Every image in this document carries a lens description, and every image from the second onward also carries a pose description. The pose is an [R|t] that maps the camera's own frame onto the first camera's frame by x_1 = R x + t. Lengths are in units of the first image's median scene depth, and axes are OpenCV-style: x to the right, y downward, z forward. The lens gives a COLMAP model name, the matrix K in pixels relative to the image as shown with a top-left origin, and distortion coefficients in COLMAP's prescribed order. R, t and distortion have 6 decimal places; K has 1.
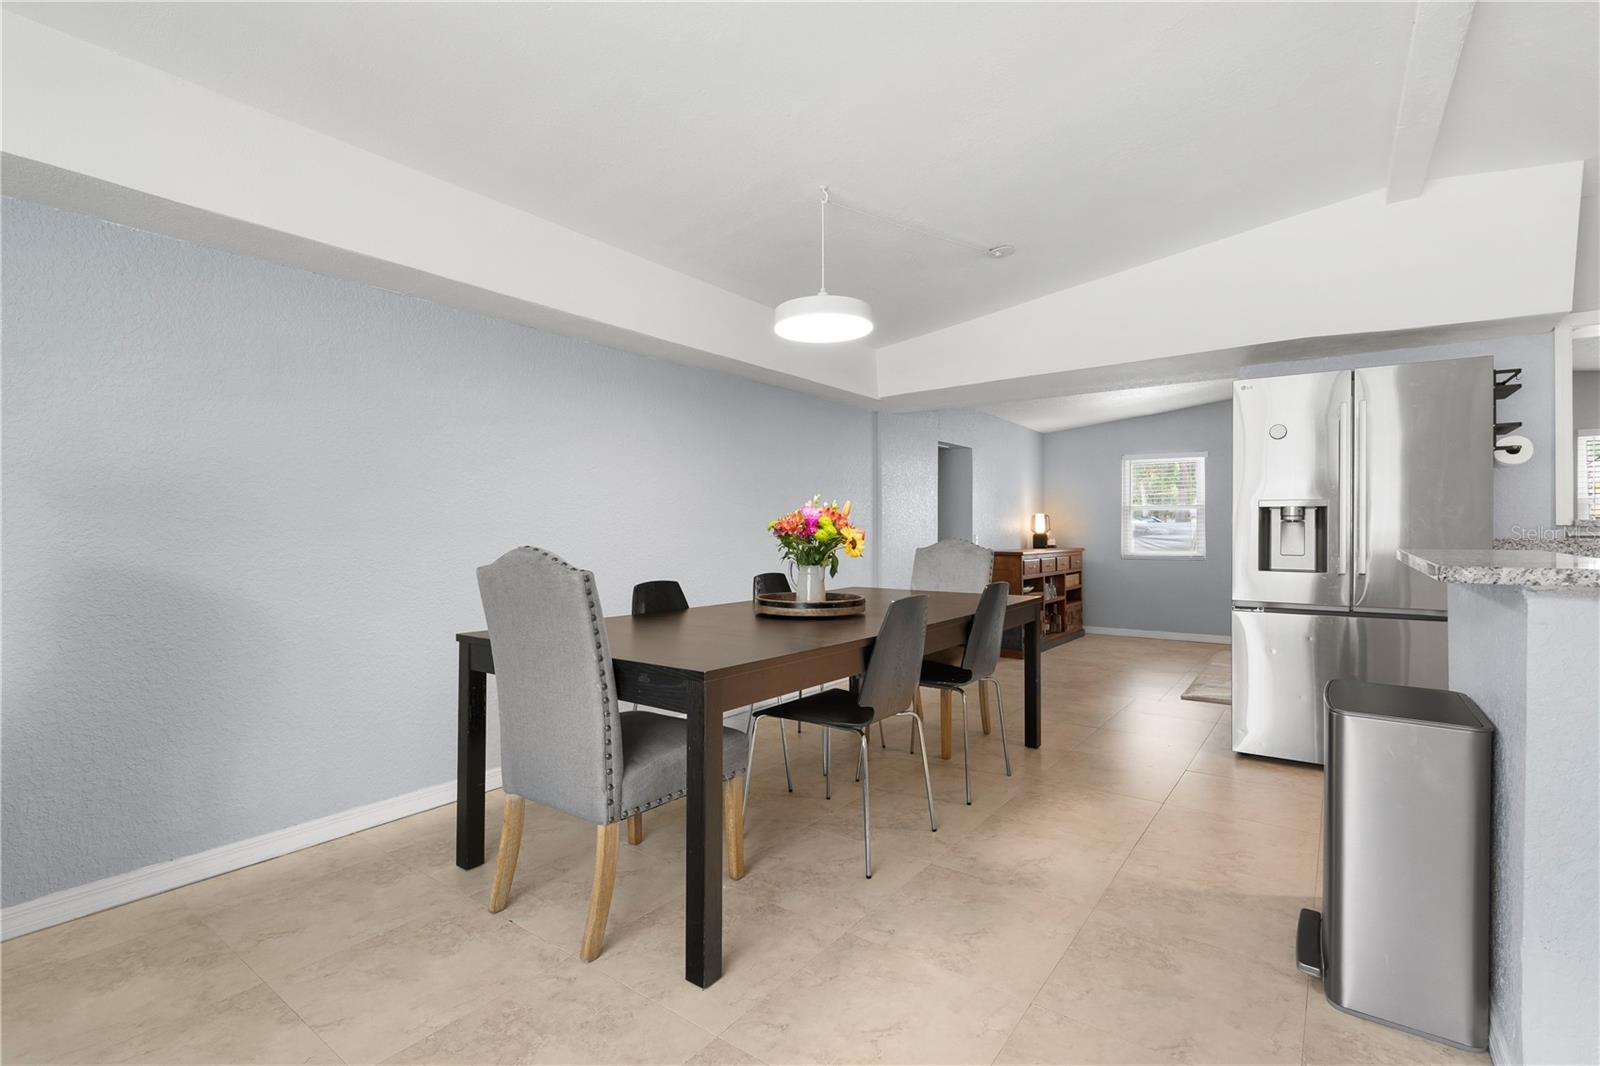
lens RADIAL K [[730.3, 0, 804.8], [0, 730.3, 533.0], [0, 0, 1]] dist [-0.003671, 0.001462]
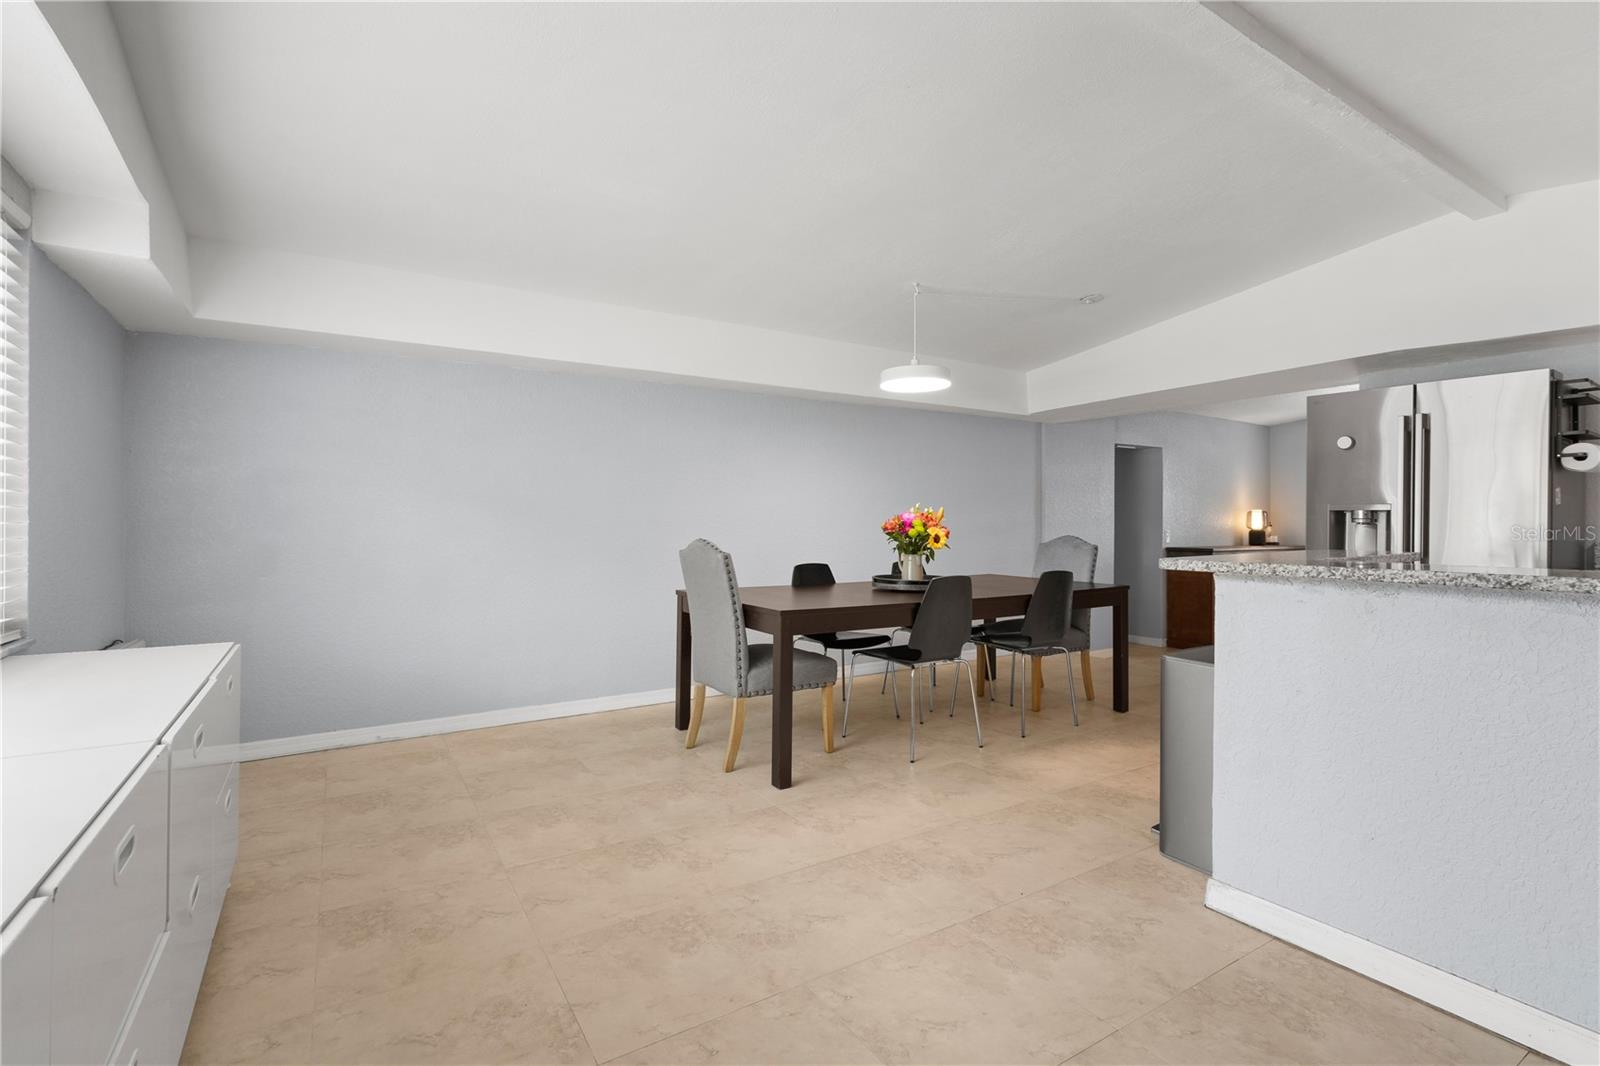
lens RADIAL K [[730.3, 0, 805.5], [0, 730.3, 532.6], [0, 0, 1]] dist [-0.003671, 0.001462]
pose [[0.932809, 0.009810, -0.360237, 0.333515], [-0.005670, 0.999905, 0.012549, -0.013699], [0.360326, -0.009663, 0.932776, -0.377288]]
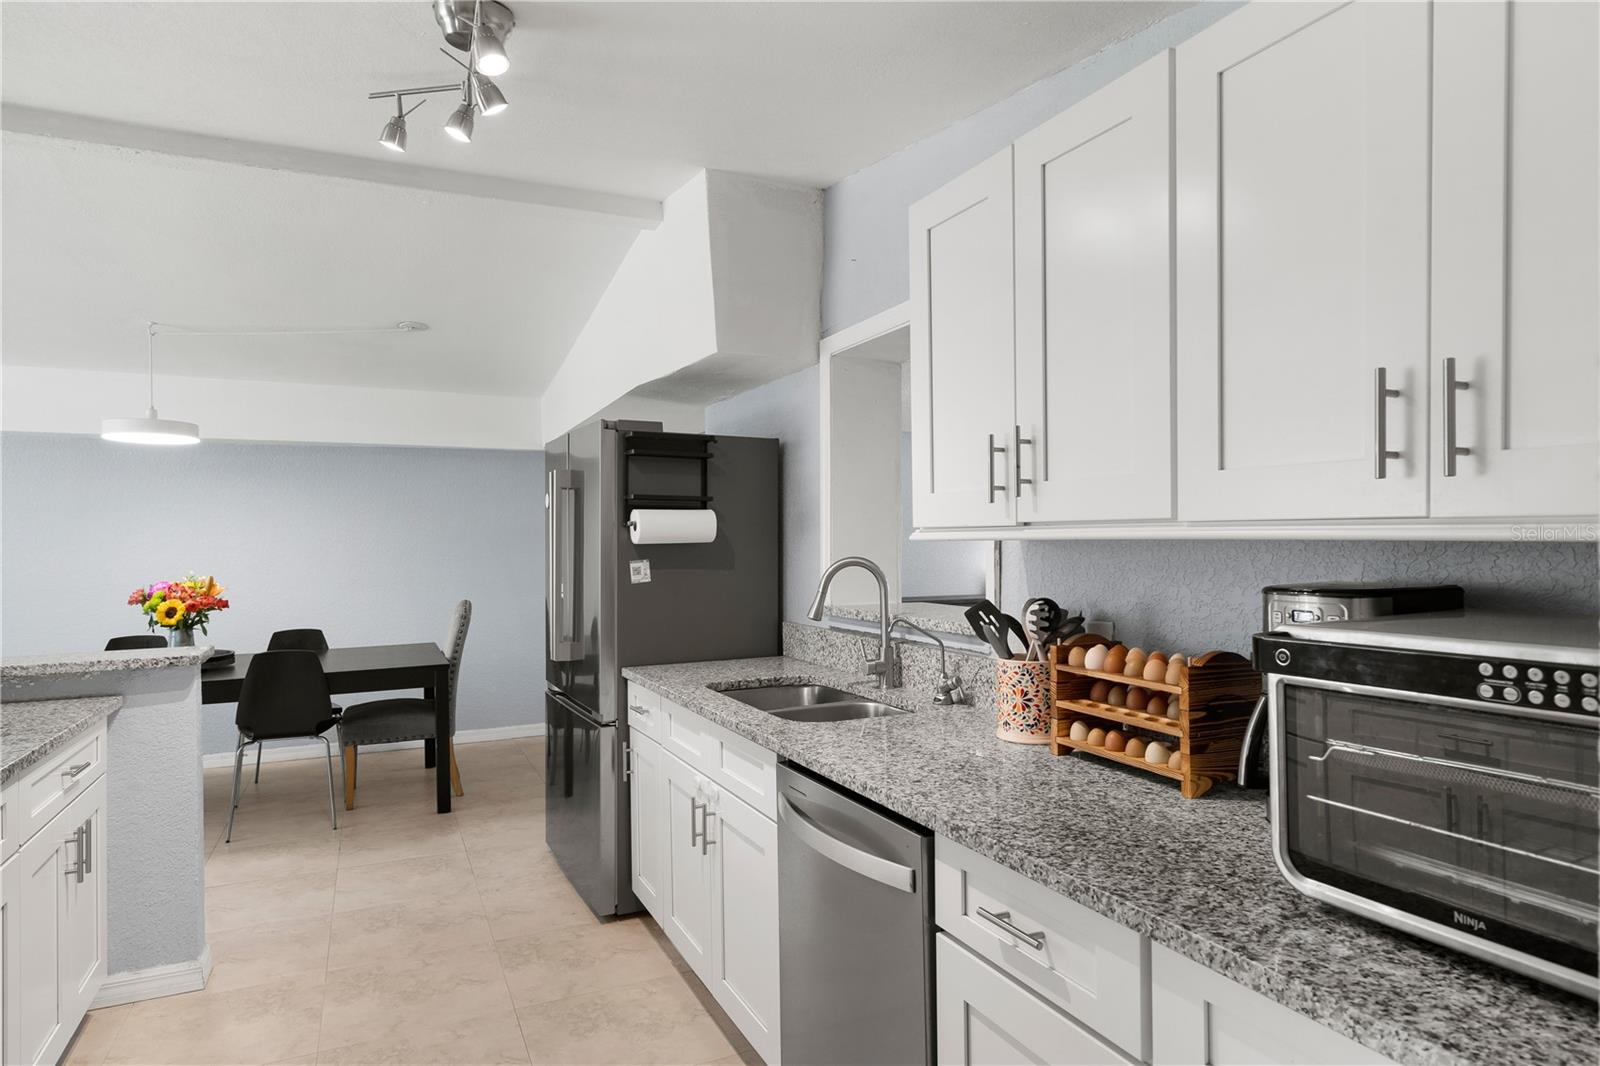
lens RADIAL K [[926.2, 0, 801.5], [0, 926.2, 533.7], [0, 0, 1]] dist [0.006739, -0.003935]
pose [[0.884485, -0.007434, -0.466510, 1.727436], [0.004781, 0.999965, -0.006871, -0.101245], [0.466544, 0.003847, 0.884489, 0.130450]]
